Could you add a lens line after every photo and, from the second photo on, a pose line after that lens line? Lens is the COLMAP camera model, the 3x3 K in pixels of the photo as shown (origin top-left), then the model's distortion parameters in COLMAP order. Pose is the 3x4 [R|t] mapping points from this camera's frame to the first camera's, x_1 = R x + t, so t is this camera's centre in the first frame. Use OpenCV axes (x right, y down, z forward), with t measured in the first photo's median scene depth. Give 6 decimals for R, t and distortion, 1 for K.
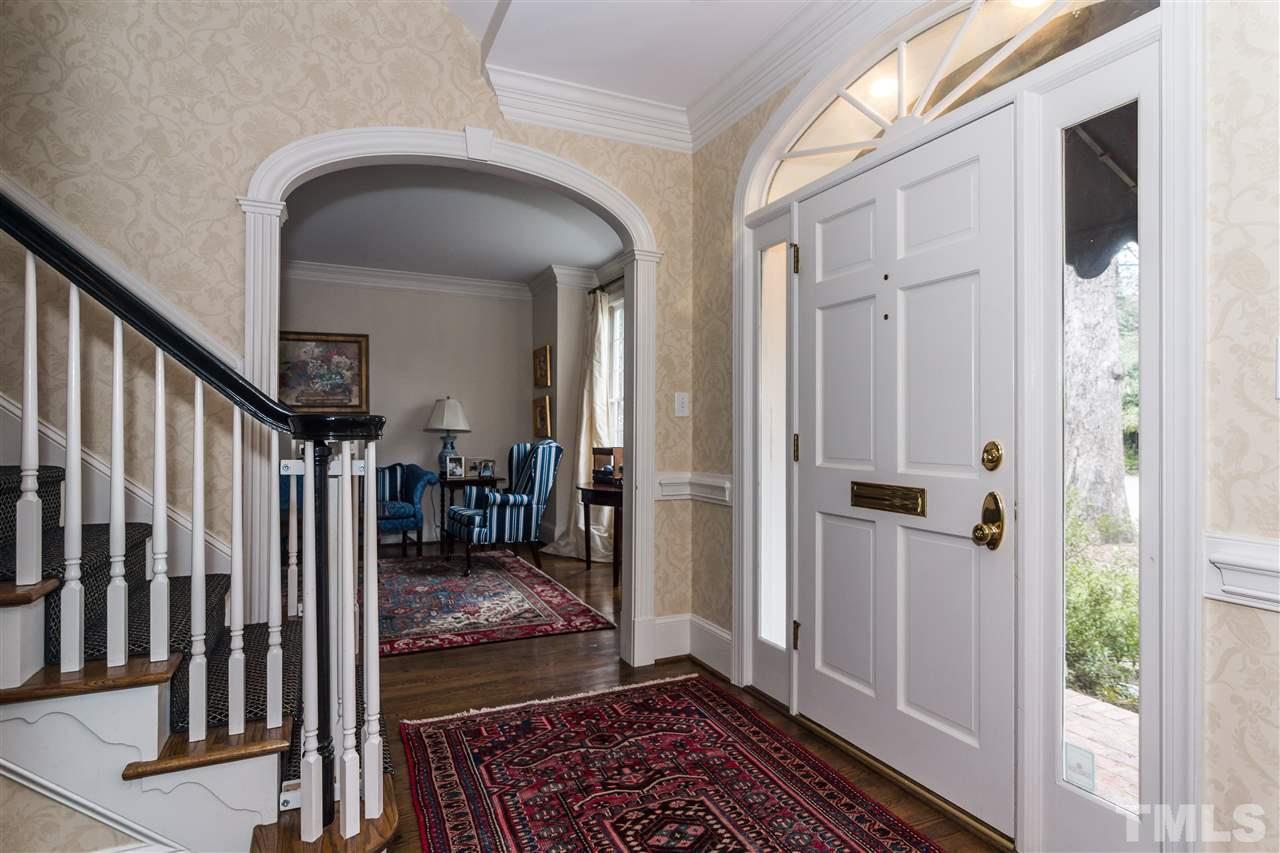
lens RADIAL K [[674.6, 0, 641.9], [0, 674.6, 431.1], [0, 0, 1]] dist [-0.001270, -0.001646]
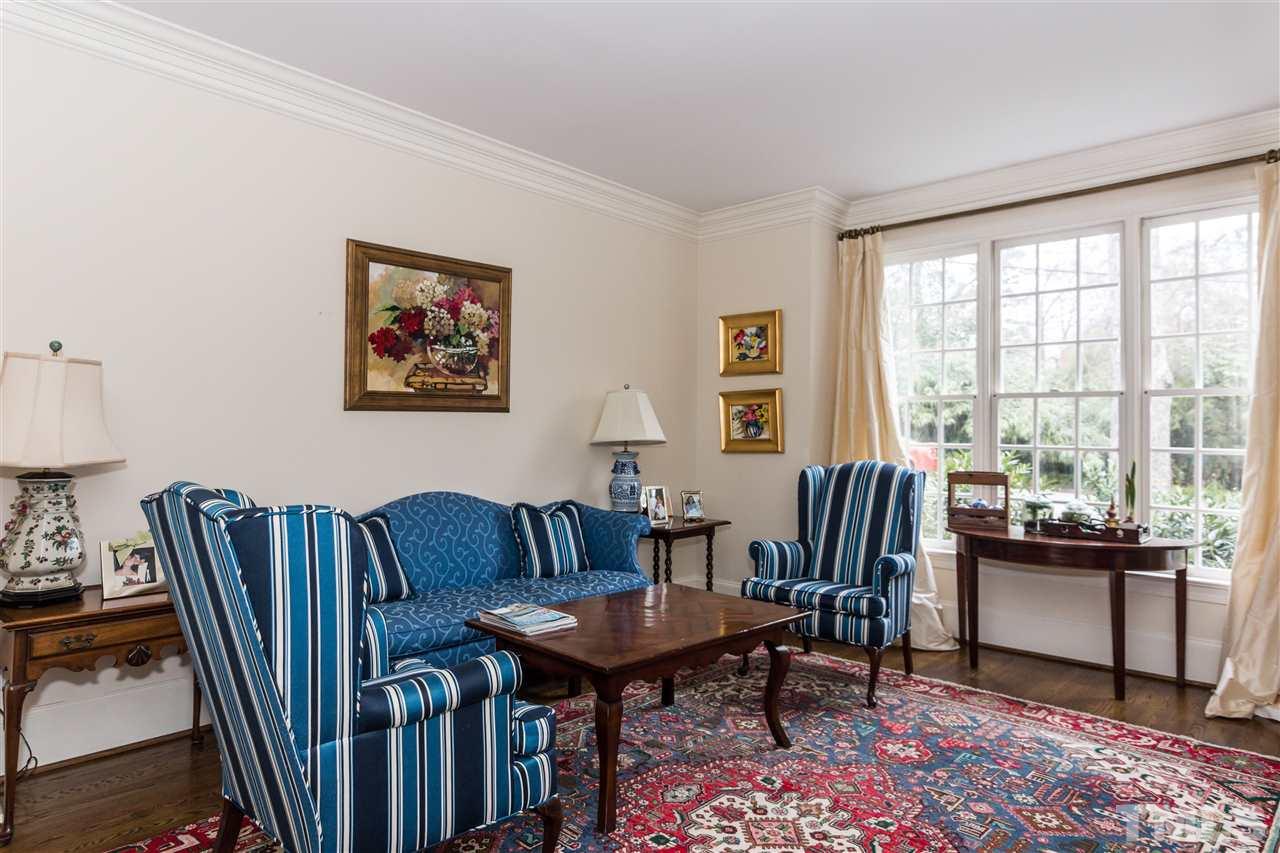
lens RADIAL K [[764.0, 0, 639.3], [0, 764.0, 428.1], [0, 0, 1]] dist [-0.004019, 0.003591]
pose [[0.926177, 0.012791, 0.376872, -0.550307], [-0.010130, 0.999908, -0.009043, -0.007817], [-0.376953, 0.004558, 0.926221, 0.385746]]
